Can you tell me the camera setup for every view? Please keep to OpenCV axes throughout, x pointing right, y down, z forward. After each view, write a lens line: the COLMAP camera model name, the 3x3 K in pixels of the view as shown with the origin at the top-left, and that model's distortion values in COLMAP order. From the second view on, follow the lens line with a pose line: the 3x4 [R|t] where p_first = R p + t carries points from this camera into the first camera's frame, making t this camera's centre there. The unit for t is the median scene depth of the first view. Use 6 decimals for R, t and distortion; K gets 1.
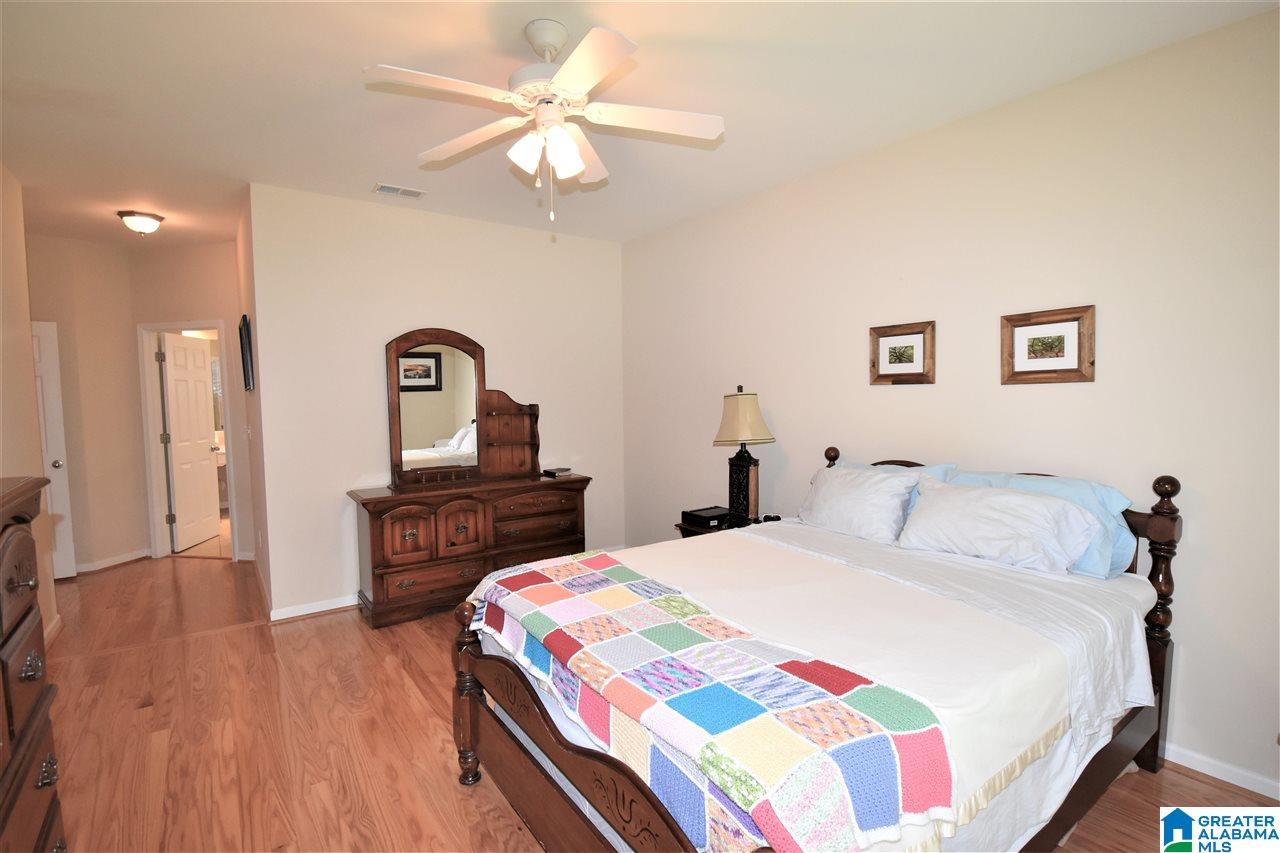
lens RADIAL K [[602.7, 0, 650.6], [0, 602.7, 432.0], [0, 0, 1]] dist [0.006725, -0.016944]
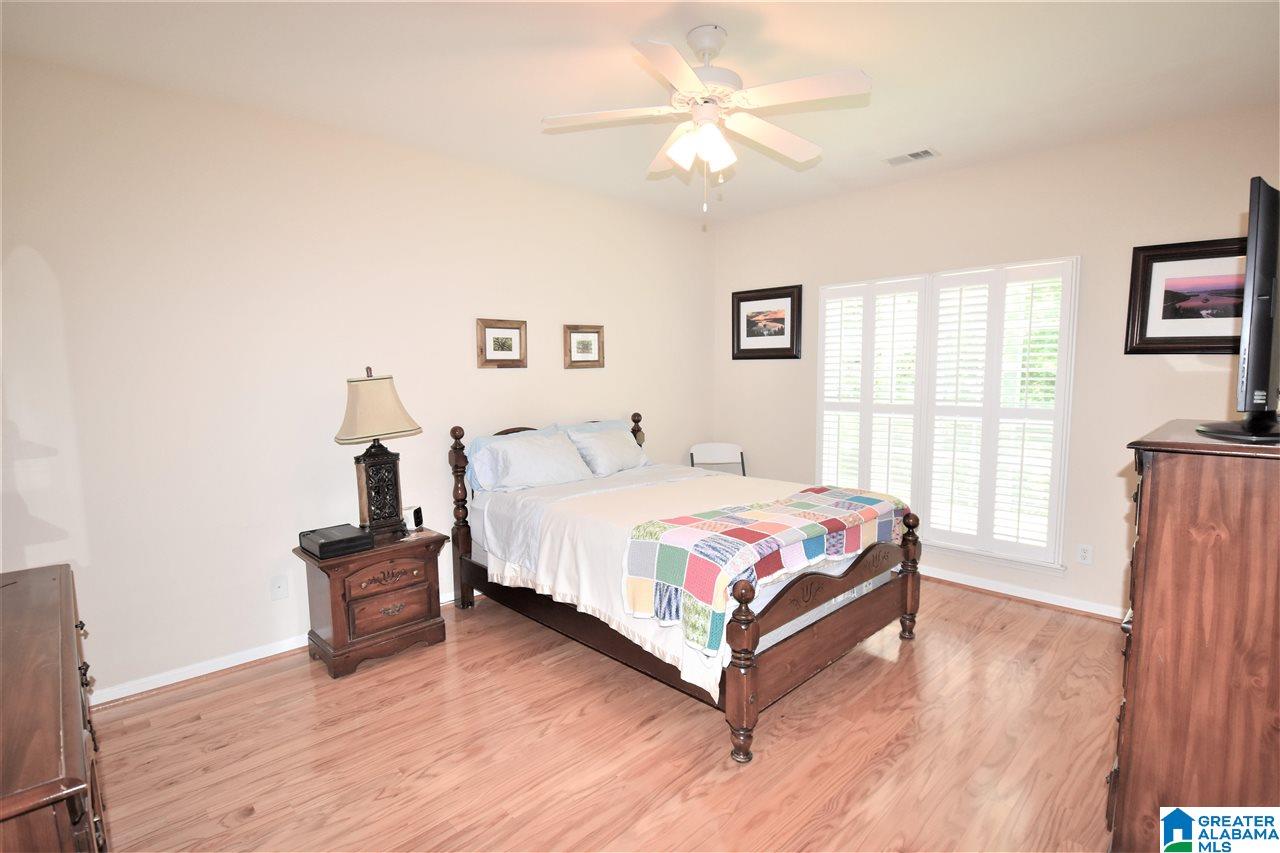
lens RADIAL K [[602.7, 0, 648.5], [0, 602.7, 432.7], [0, 0, 1]] dist [0.006725, -0.016944]
pose [[-0.149324, -0.091607, 0.984536, -0.909375], [0.079663, 0.991348, 0.104323, -0.055133], [-0.985574, 0.094009, -0.140735, 0.933966]]
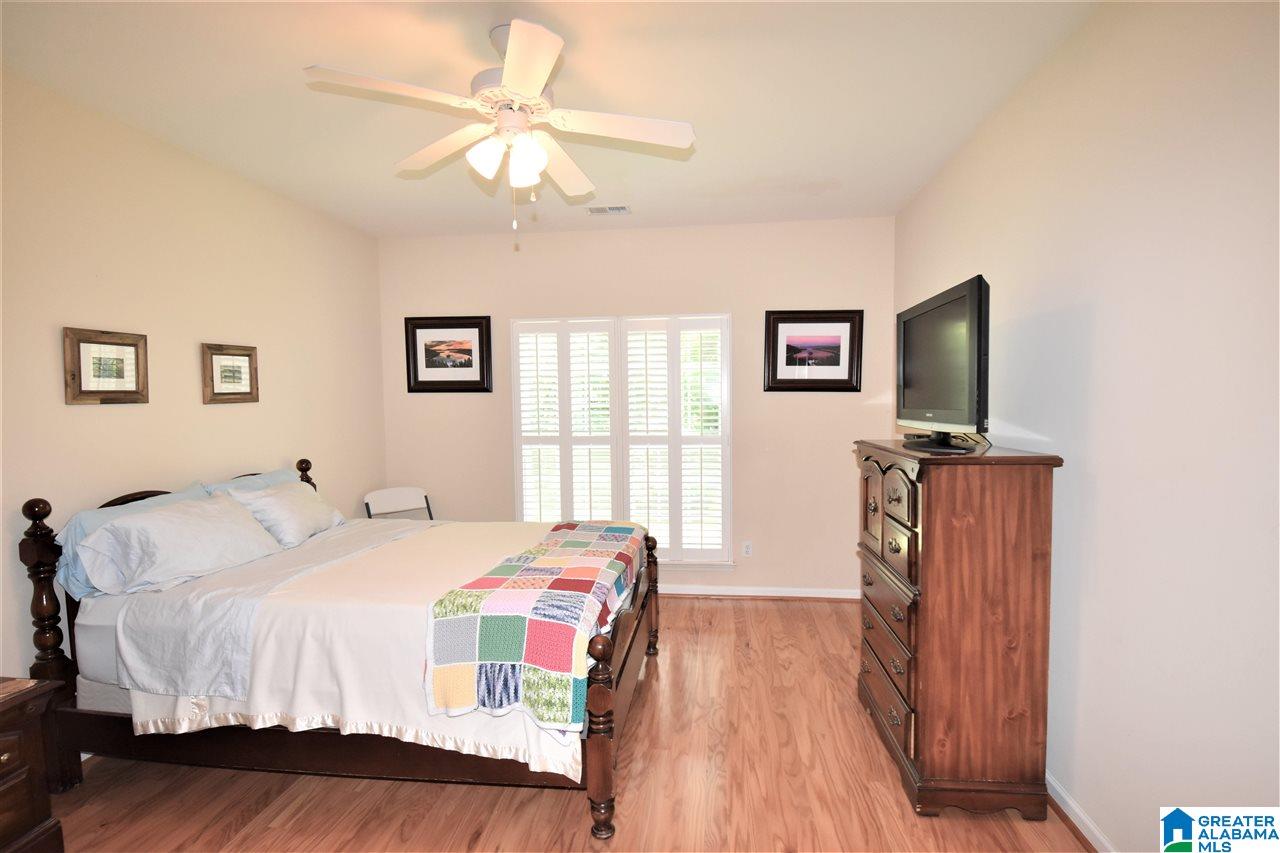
lens RADIAL K [[602.7, 0, 642.6], [0, 602.7, 433.6], [0, 0, 1]] dist [0.006725, -0.016944]
pose [[-0.735282, -0.024088, 0.677333, -0.707095], [0.063414, 0.992539, 0.104137, -0.081483], [-0.674788, 0.119523, -0.728268, 1.162868]]
